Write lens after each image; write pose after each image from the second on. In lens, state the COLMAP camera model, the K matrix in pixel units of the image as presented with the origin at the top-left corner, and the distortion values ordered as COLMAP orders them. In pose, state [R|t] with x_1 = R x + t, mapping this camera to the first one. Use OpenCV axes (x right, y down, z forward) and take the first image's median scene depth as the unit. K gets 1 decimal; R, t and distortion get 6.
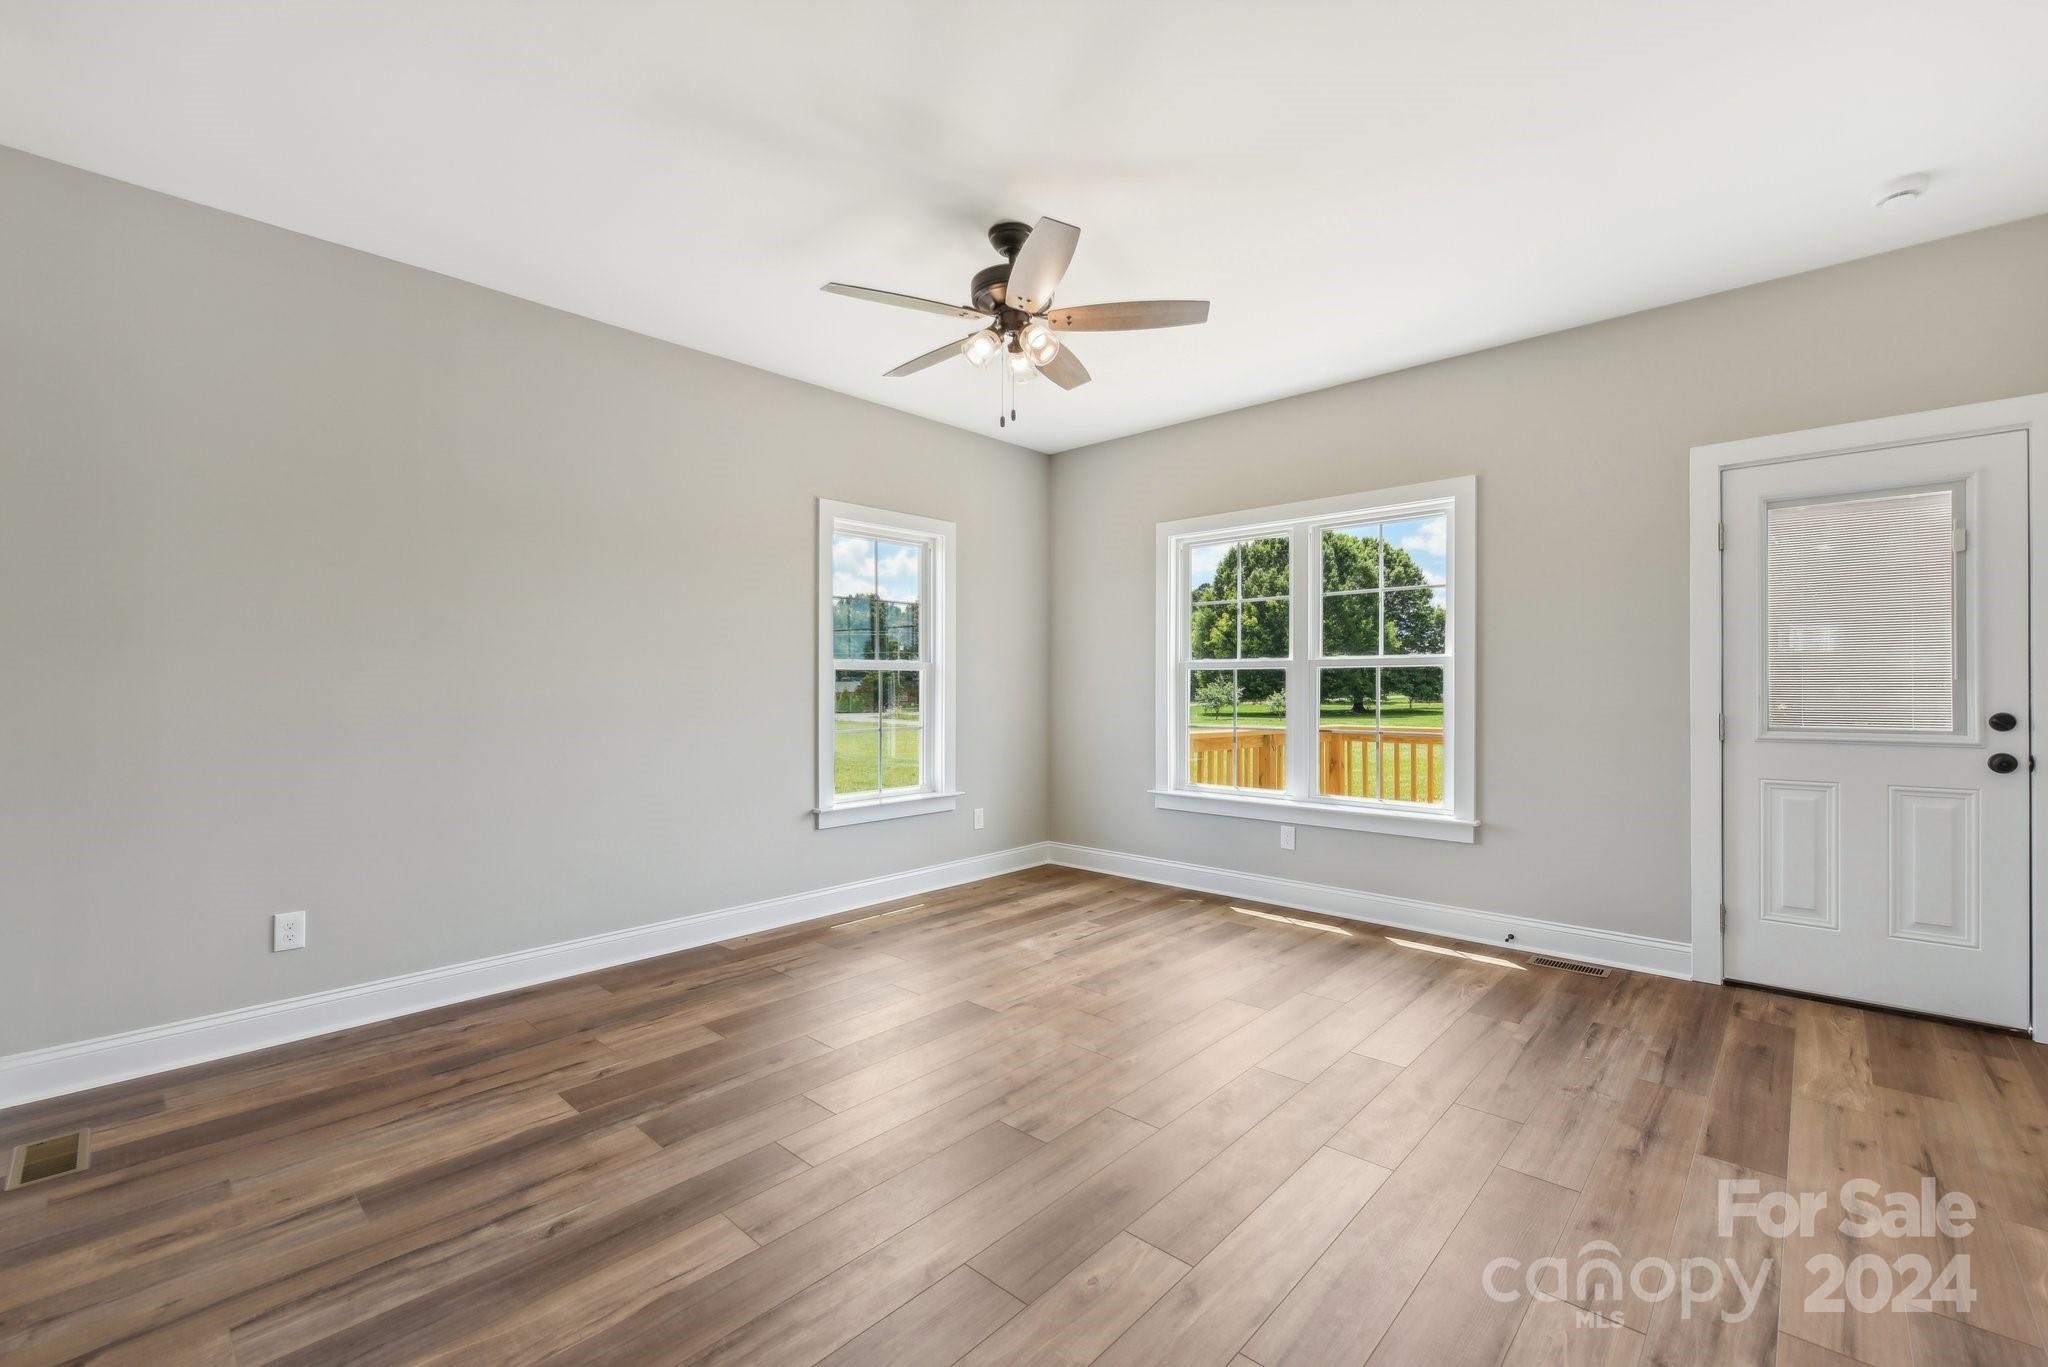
lens RADIAL K [[867.4, 0, 1014.6], [0, 867.4, 686.3], [0, 0, 1]] dist [0.002782, -0.003773]
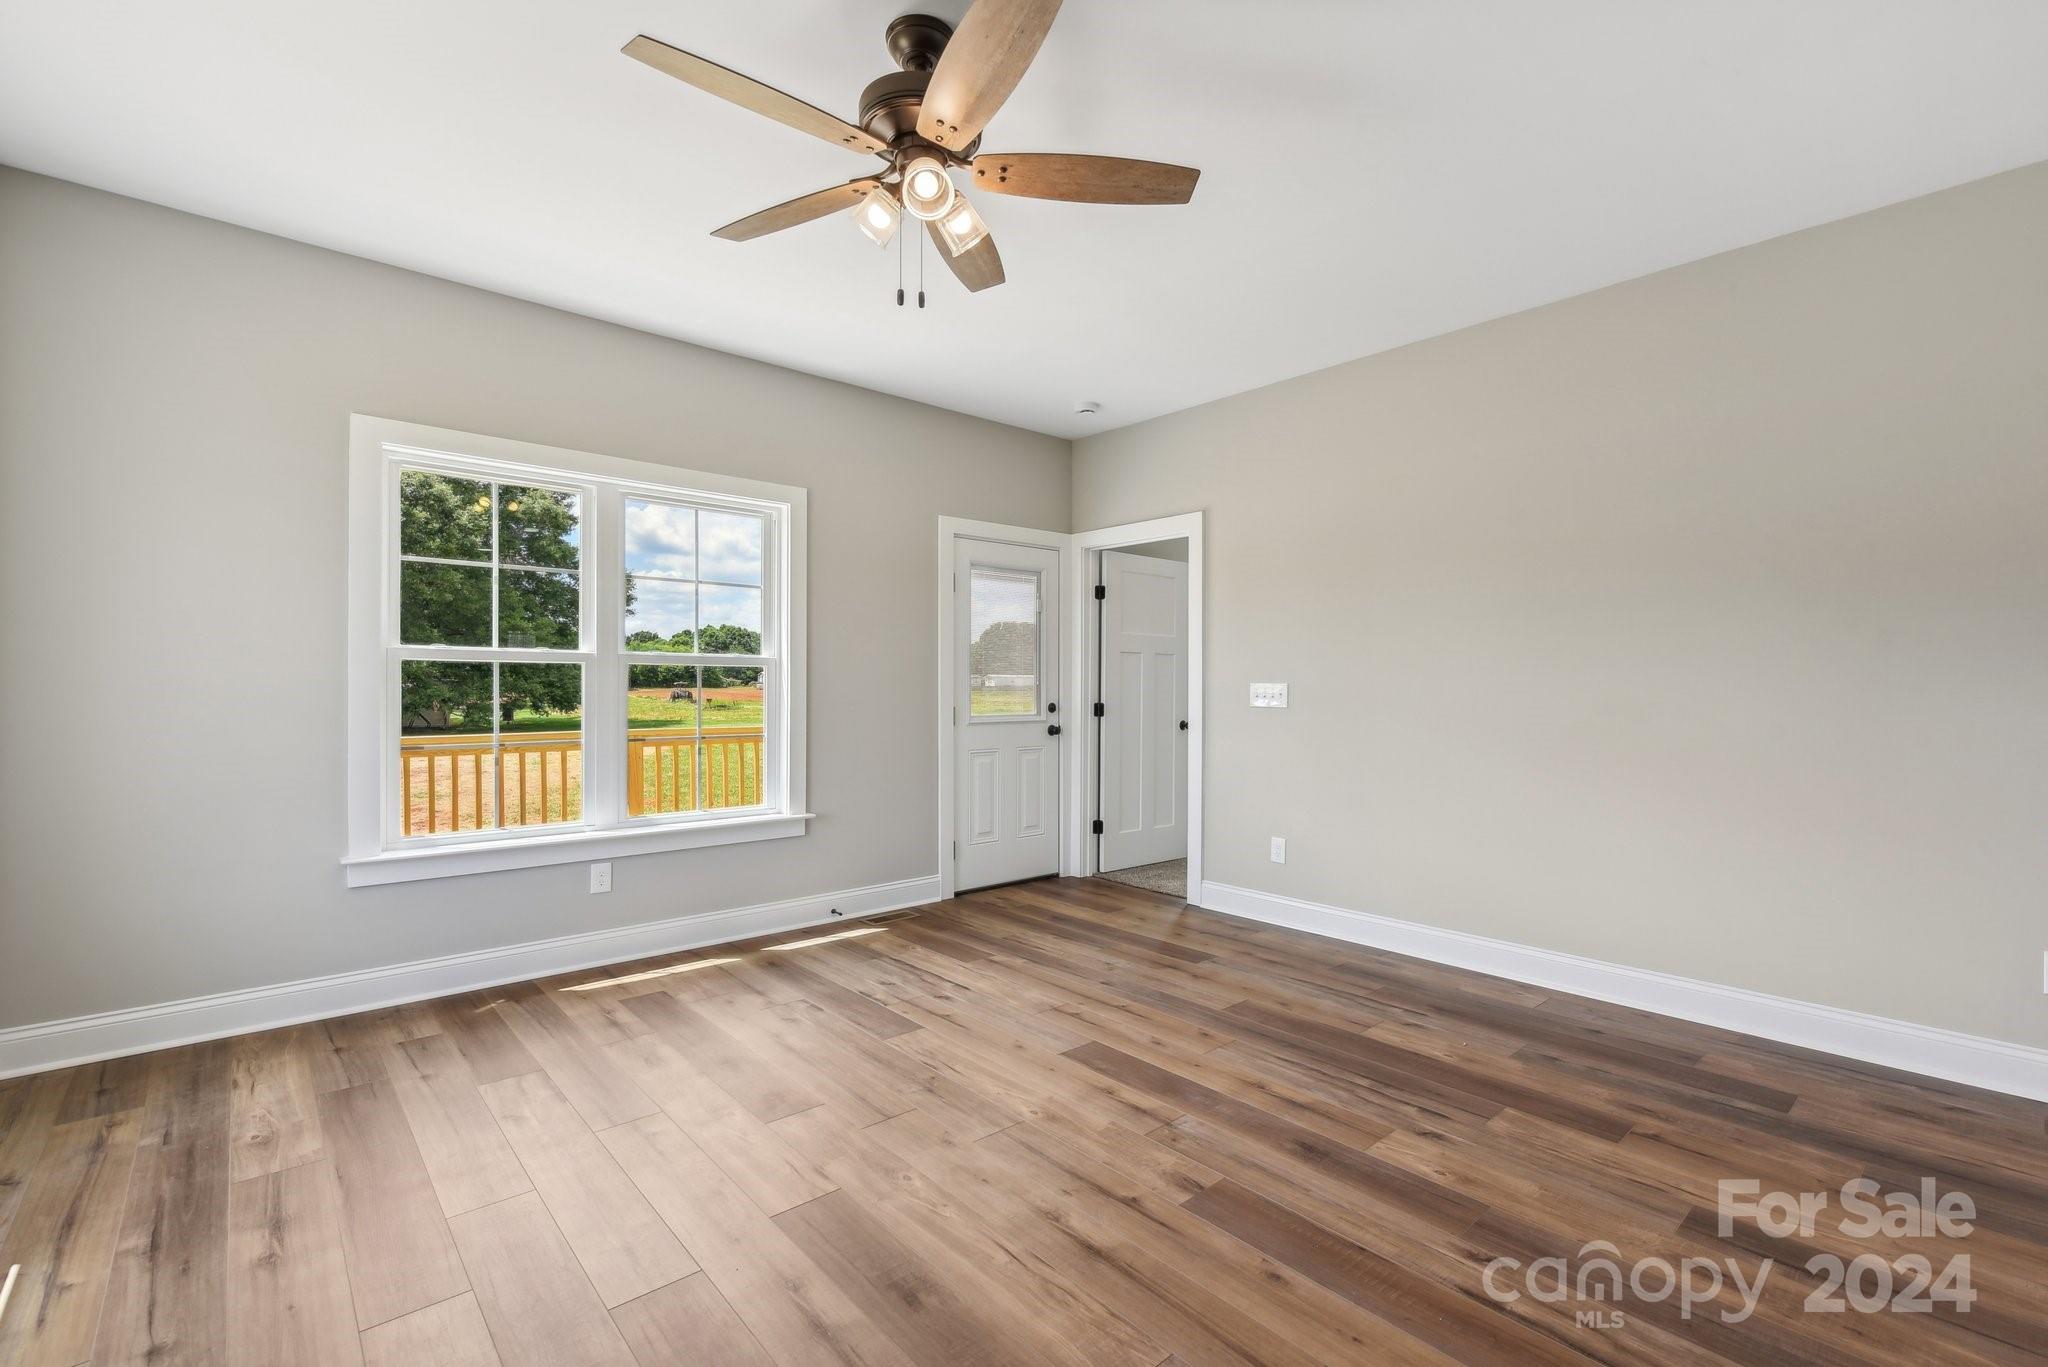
lens RADIAL K [[883.2, 0, 1023.6], [0, 883.2, 693.5], [0, 0, 1]] dist [0.000191, -0.000568]
pose [[0.098488, -0.006409, 0.995118, -0.504641], [-0.005053, 0.999963, 0.006940, -0.001023], [-0.995125, -0.005711, 0.098452, 0.609876]]
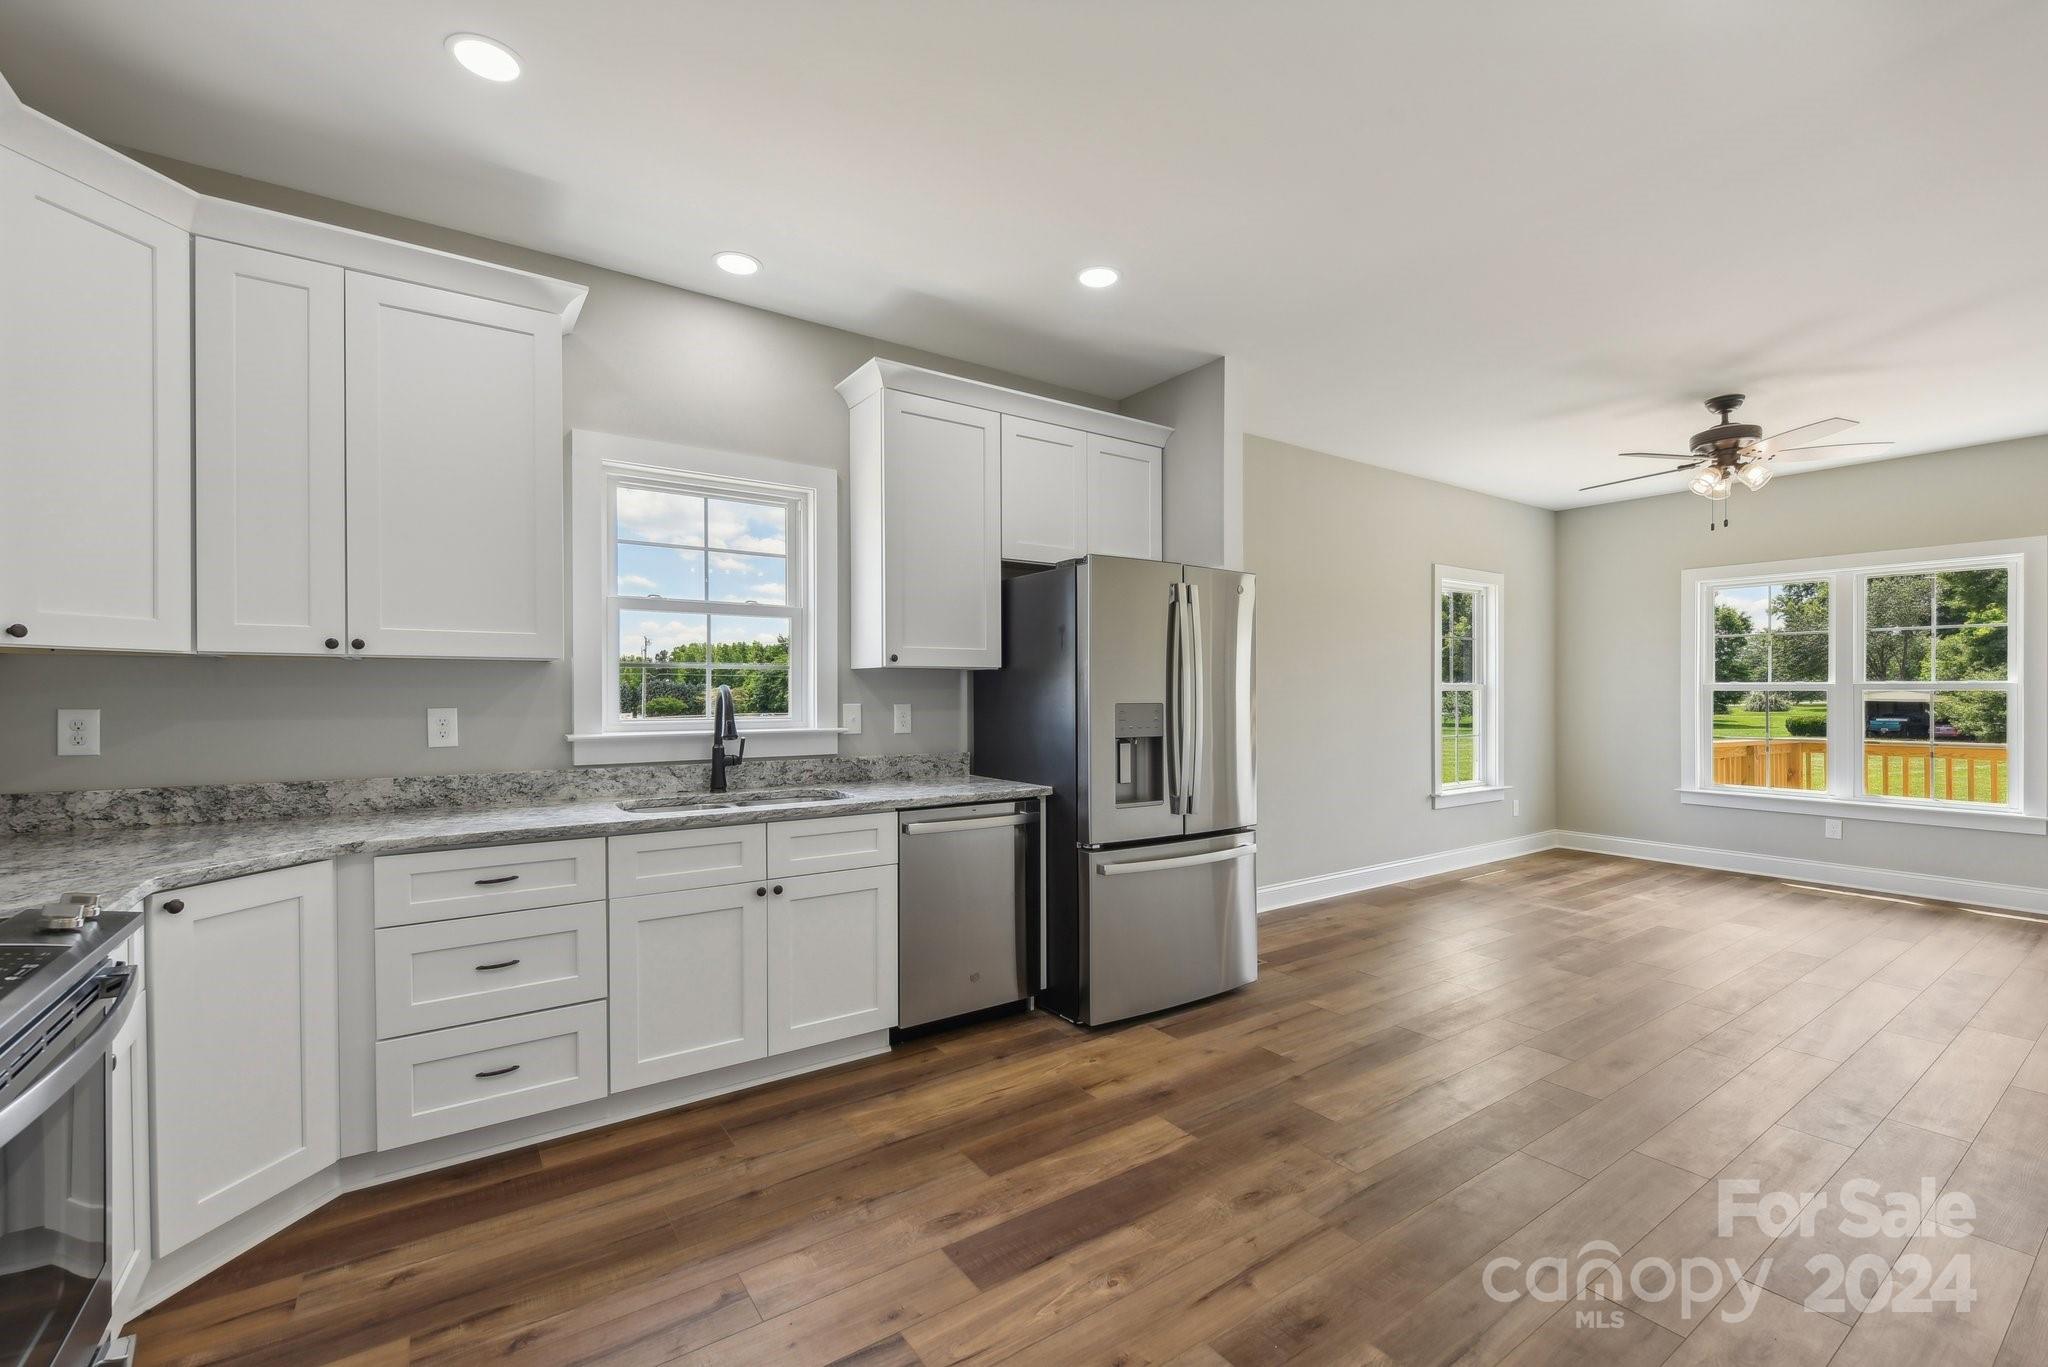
lens RADIAL K [[867.4, 0, 1014.6], [0, 867.4, 686.3], [0, 0, 1]] dist [0.002782, -0.003773]
pose [[0.975948, 0.002217, -0.217991, -0.616047], [-0.003908, 0.999966, -0.007327, -0.014924], [0.217967, 0.008003, 0.975923, -0.500794]]
